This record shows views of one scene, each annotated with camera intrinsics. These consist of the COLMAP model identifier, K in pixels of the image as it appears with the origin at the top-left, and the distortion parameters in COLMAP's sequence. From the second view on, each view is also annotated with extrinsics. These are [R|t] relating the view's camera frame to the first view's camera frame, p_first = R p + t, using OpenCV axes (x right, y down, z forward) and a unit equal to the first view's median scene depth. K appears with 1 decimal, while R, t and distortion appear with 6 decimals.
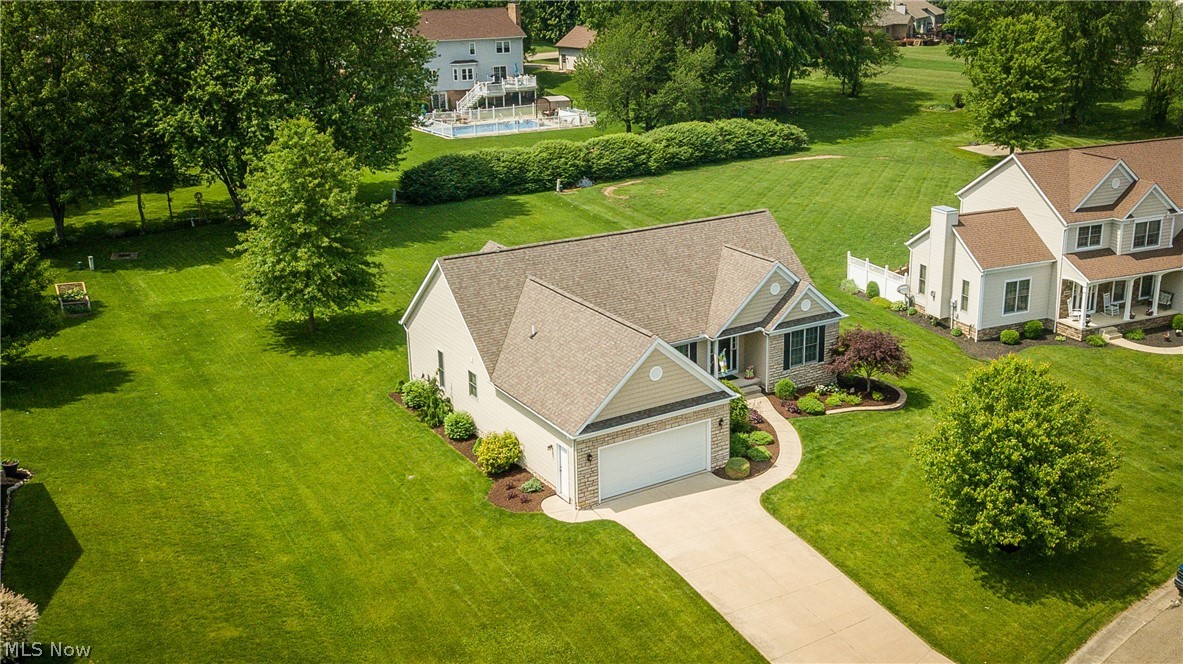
lens RADIAL K [[1160.2, 0, 681.4], [0, 1160.2, 328.4], [0, 0, 1]] dist [0.139759, -0.569614]
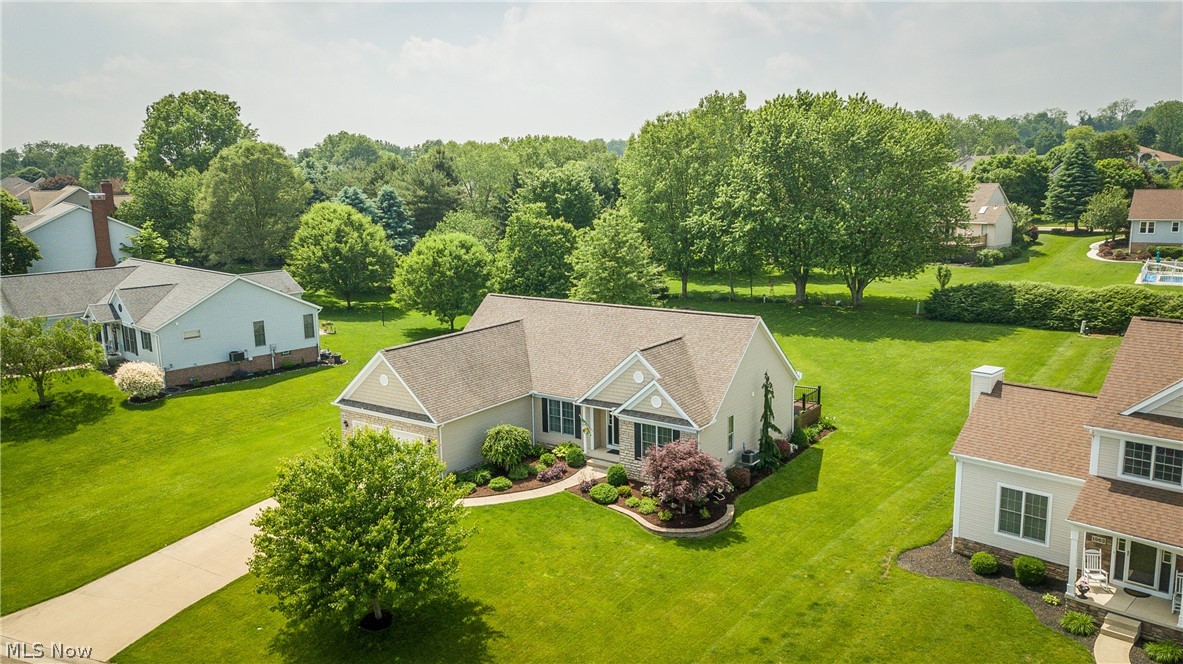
lens RADIAL K [[902.2, 0, 599.5], [0, 902.2, 338.2], [0, 0, 1]] dist [0.033217, -0.007972]
pose [[0.354753, 0.172177, -0.918970, 0.662597], [-0.267485, 0.960504, 0.076701, -0.099502], [0.895881, 0.218601, 0.386797, 0.547857]]
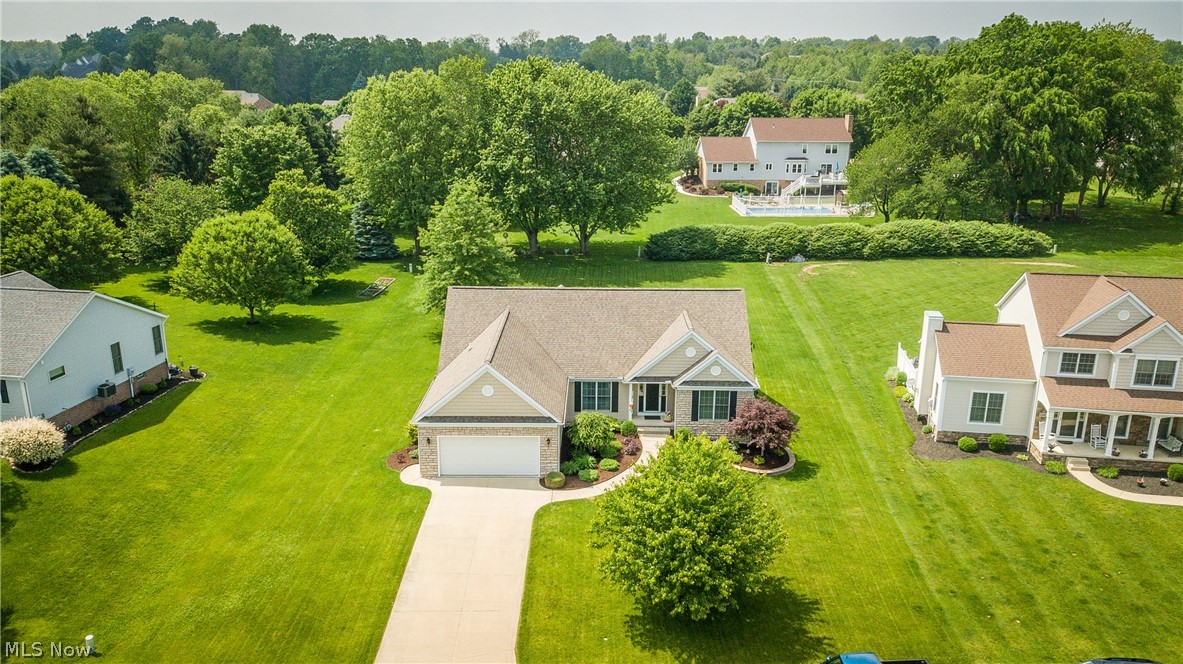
lens RADIAL K [[902.2, 0, 599.5], [0, 902.2, 338.2], [0, 0, 1]] dist [0.033217, -0.007972]
pose [[0.831127, 0.166672, -0.530517, 0.414955], [-0.180394, 0.983243, 0.026293, -0.046738], [0.526009, 0.073849, 0.847267, 0.131102]]
